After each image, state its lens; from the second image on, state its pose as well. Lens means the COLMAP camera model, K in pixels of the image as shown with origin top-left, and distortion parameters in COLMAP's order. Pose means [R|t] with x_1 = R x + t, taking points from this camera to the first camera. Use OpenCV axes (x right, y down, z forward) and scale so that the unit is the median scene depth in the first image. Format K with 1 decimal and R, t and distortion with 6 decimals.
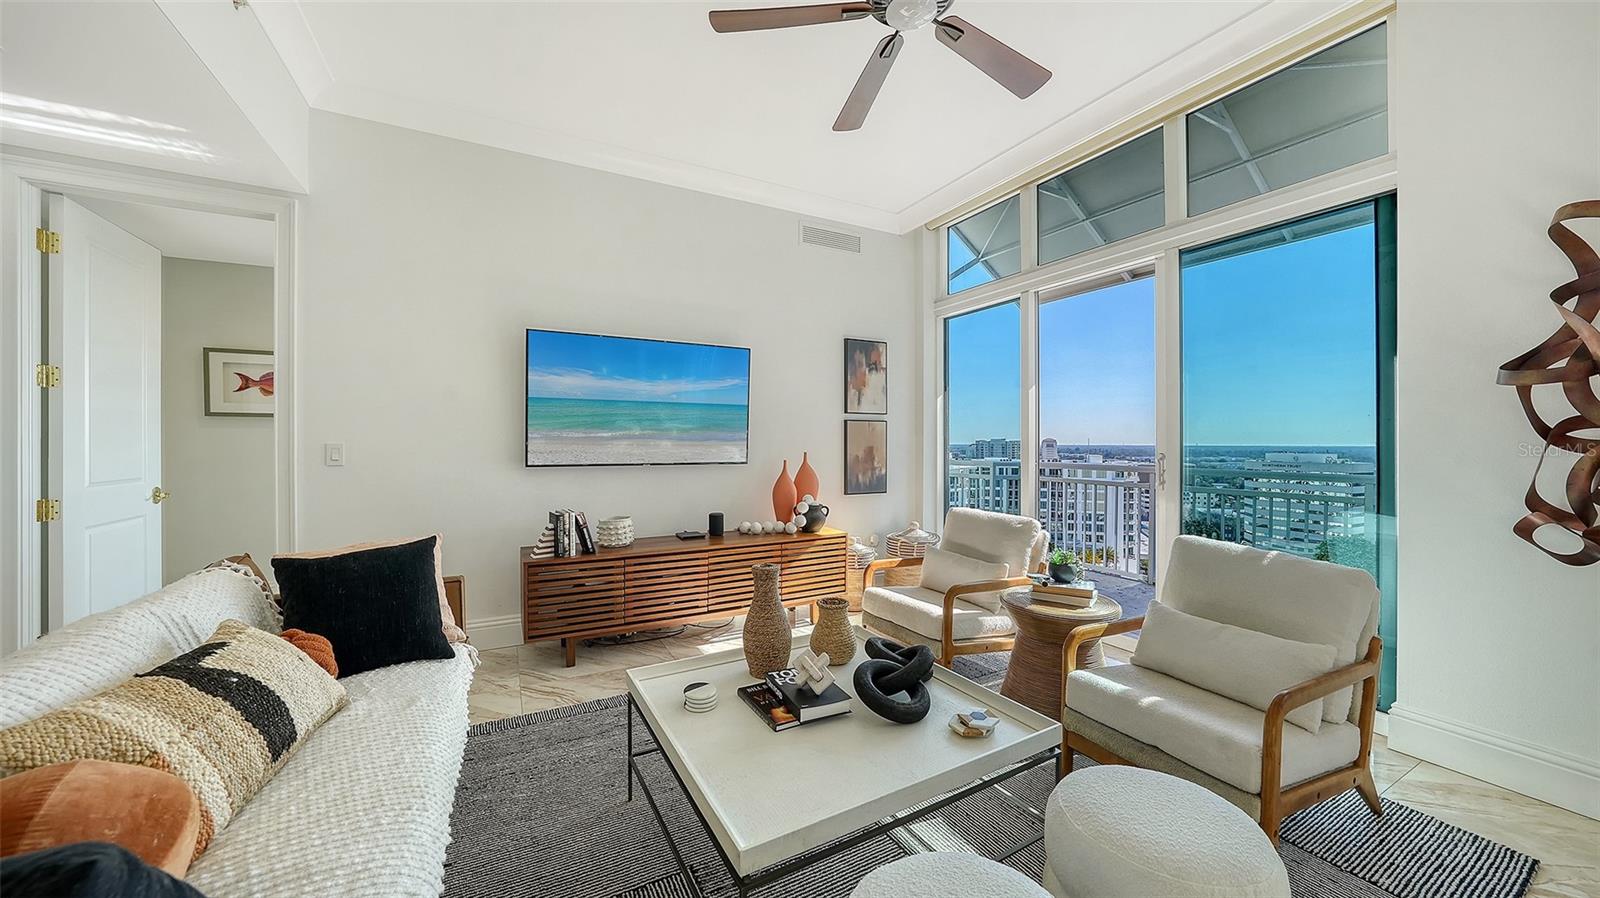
lens RADIAL K [[559.4, 0, 787.9], [0, 559.4, 443.1], [0, 0, 1]] dist [-0.011021, 0.000126]
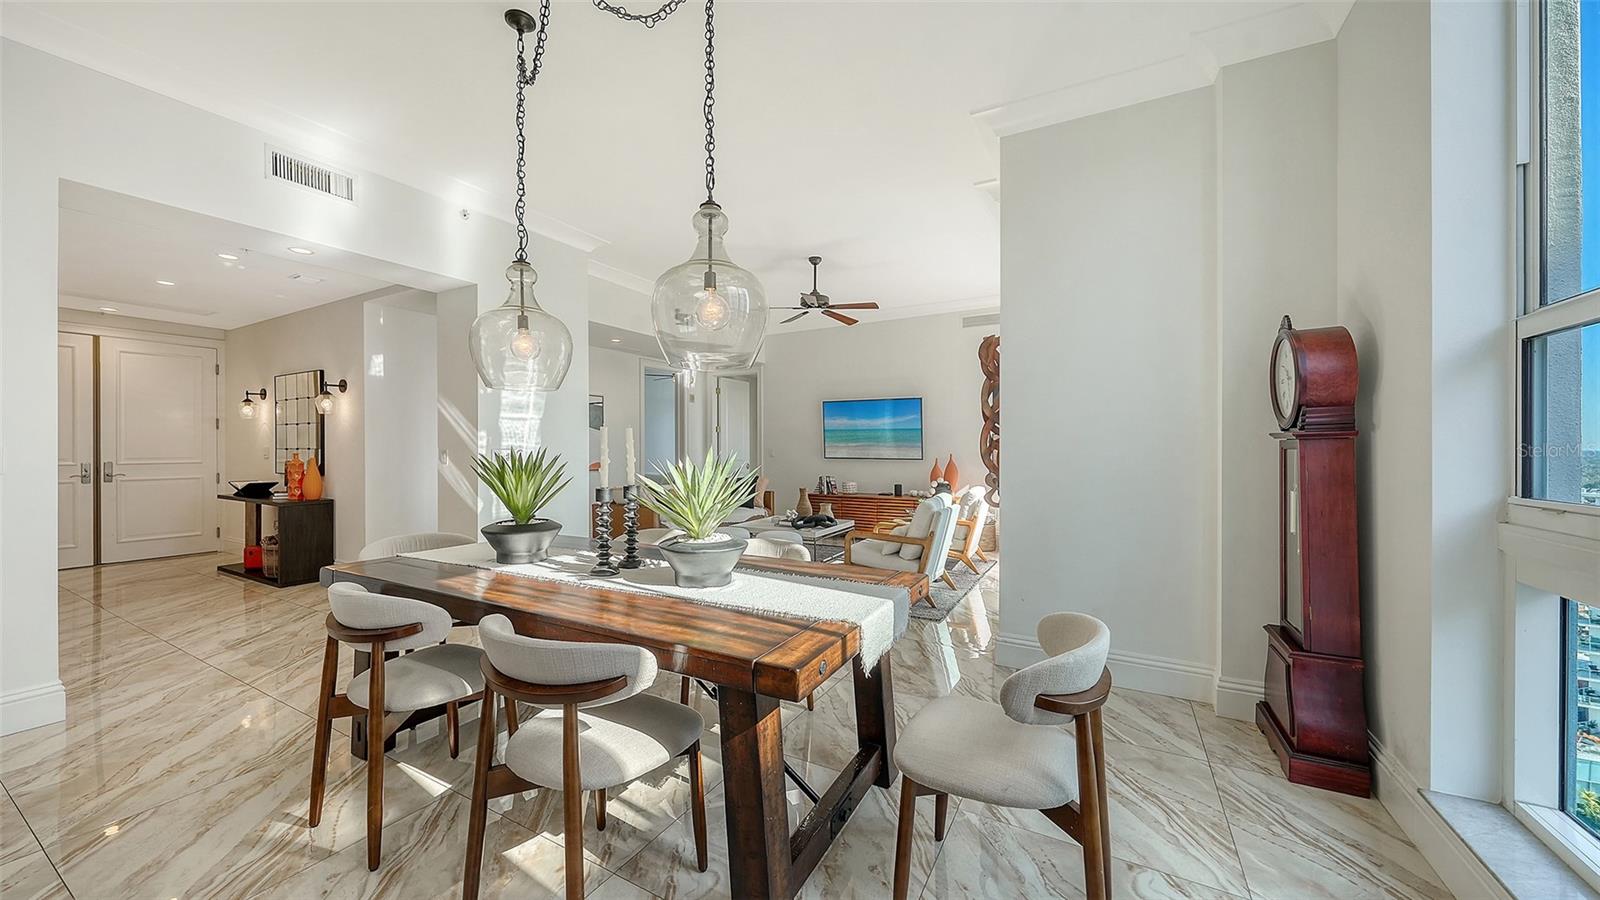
lens RADIAL K [[559.4, 0, 804.1], [0, 559.4, 435.3], [0, 0, 1]] dist [-0.011021, 0.000126]
pose [[0.563081, -0.012555, -0.826307, 1.401059], [0.000286, 0.999887, -0.014998, -0.019593], [0.826402, 0.008209, 0.563021, -0.415190]]
